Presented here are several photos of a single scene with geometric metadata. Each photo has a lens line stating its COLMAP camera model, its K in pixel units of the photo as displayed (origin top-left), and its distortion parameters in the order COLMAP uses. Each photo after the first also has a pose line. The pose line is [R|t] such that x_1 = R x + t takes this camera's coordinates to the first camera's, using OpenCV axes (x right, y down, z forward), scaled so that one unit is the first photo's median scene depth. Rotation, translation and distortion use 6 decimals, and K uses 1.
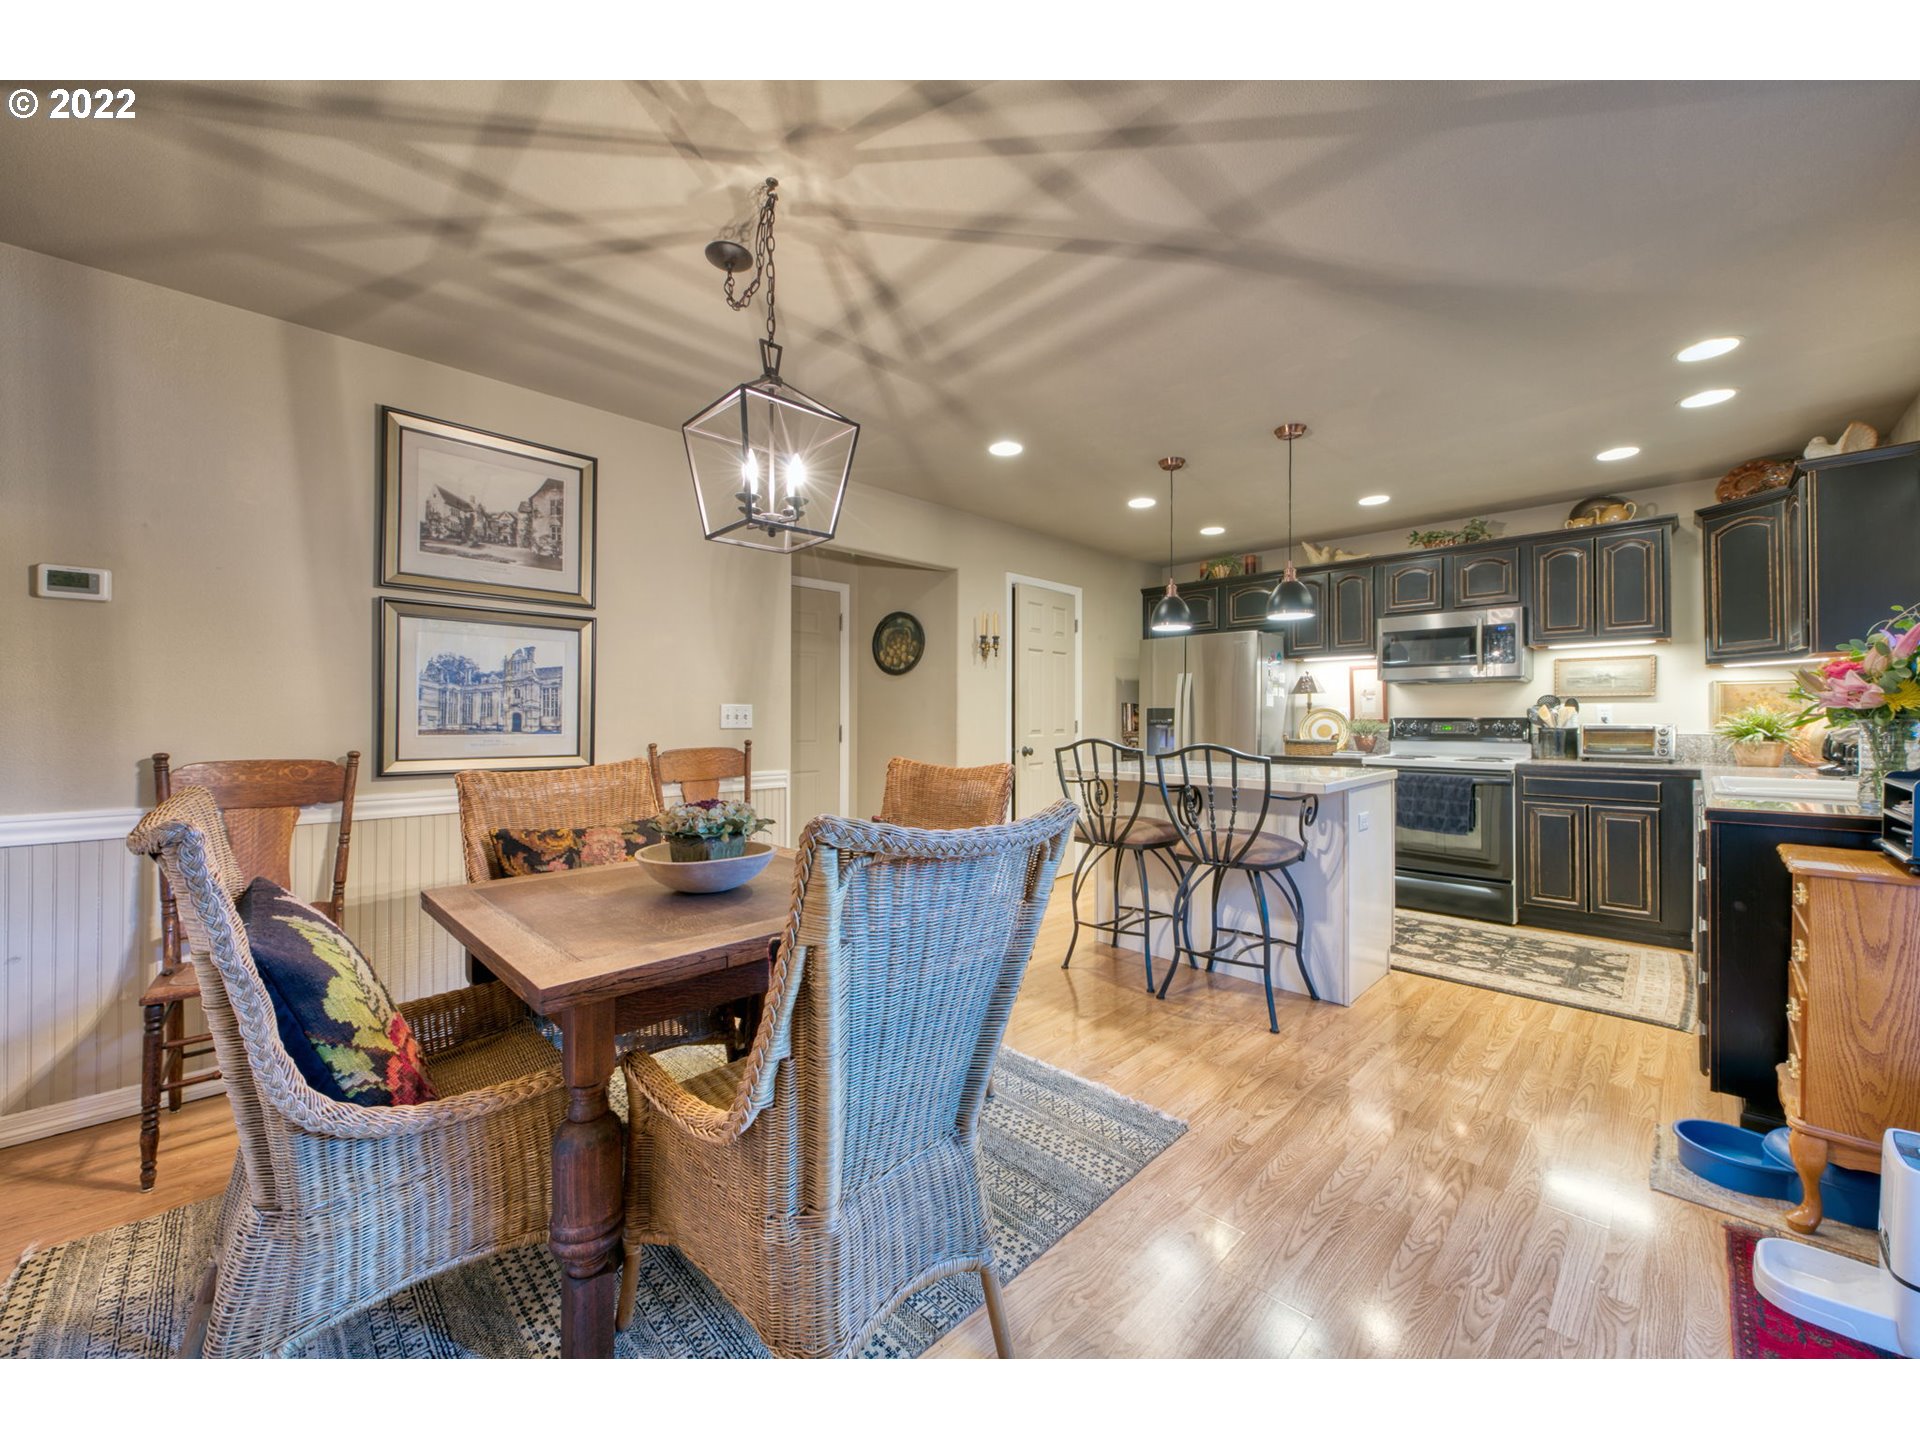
lens RADIAL K [[741.3, 0, 959.8], [0, 741.3, 717.1], [0, 0, 1]] dist [-0.001067, -0.000172]
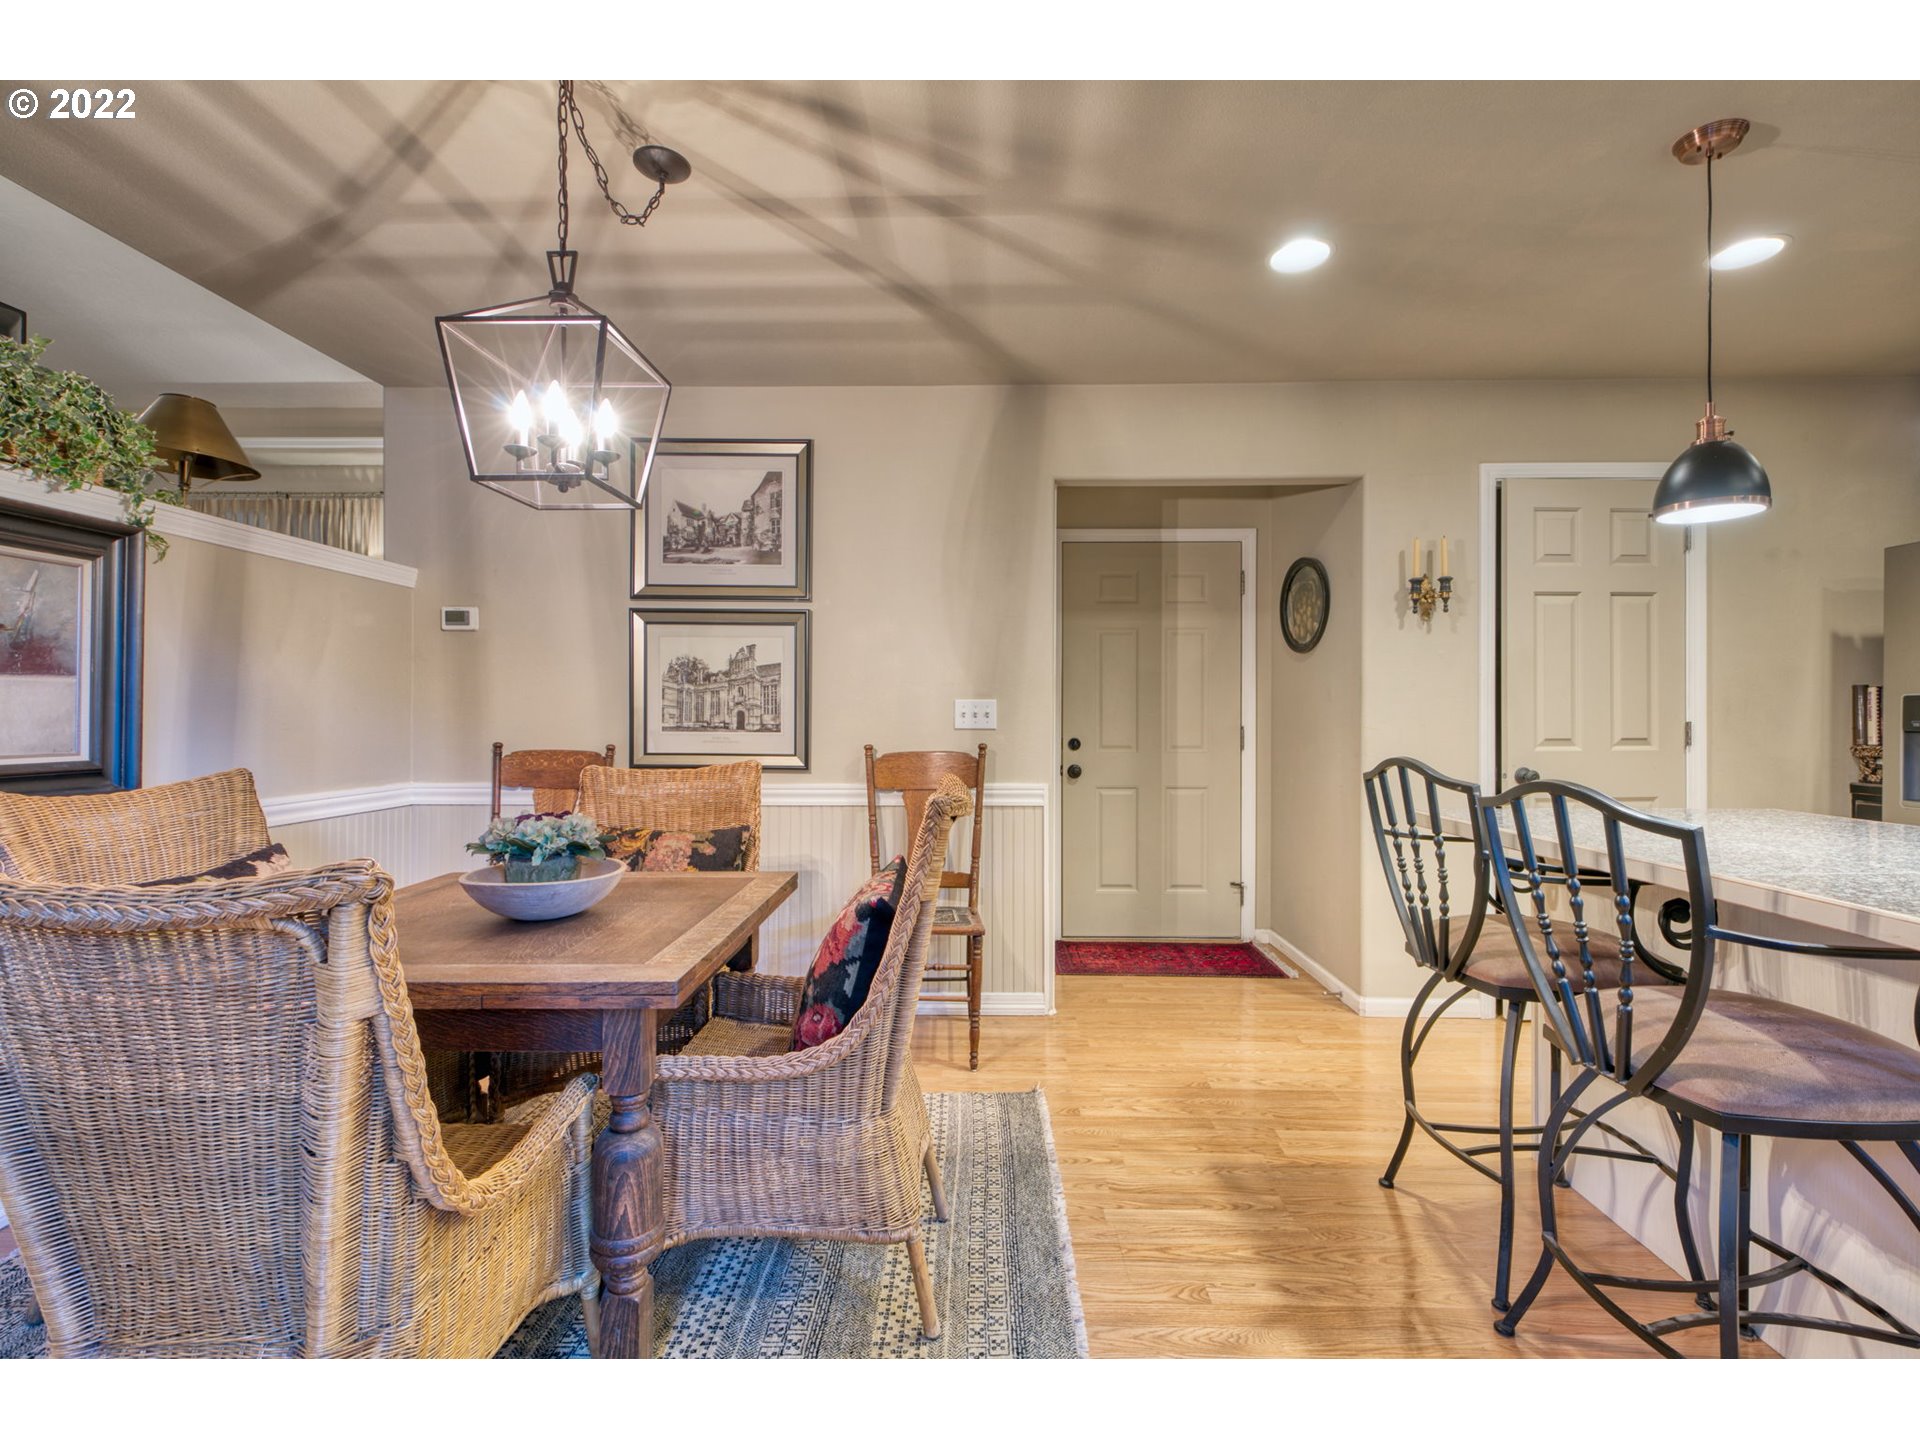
lens RADIAL K [[845.8, 0, 957.6], [0, 845.8, 713.7], [0, 0, 1]] dist [0.007508, -0.000565]
pose [[0.688682, -0.000314, -0.725064, 0.441200], [0.000171, 1.000000, -0.000270, -0.001448], [0.725064, 0.000061, 0.688682, 0.419691]]
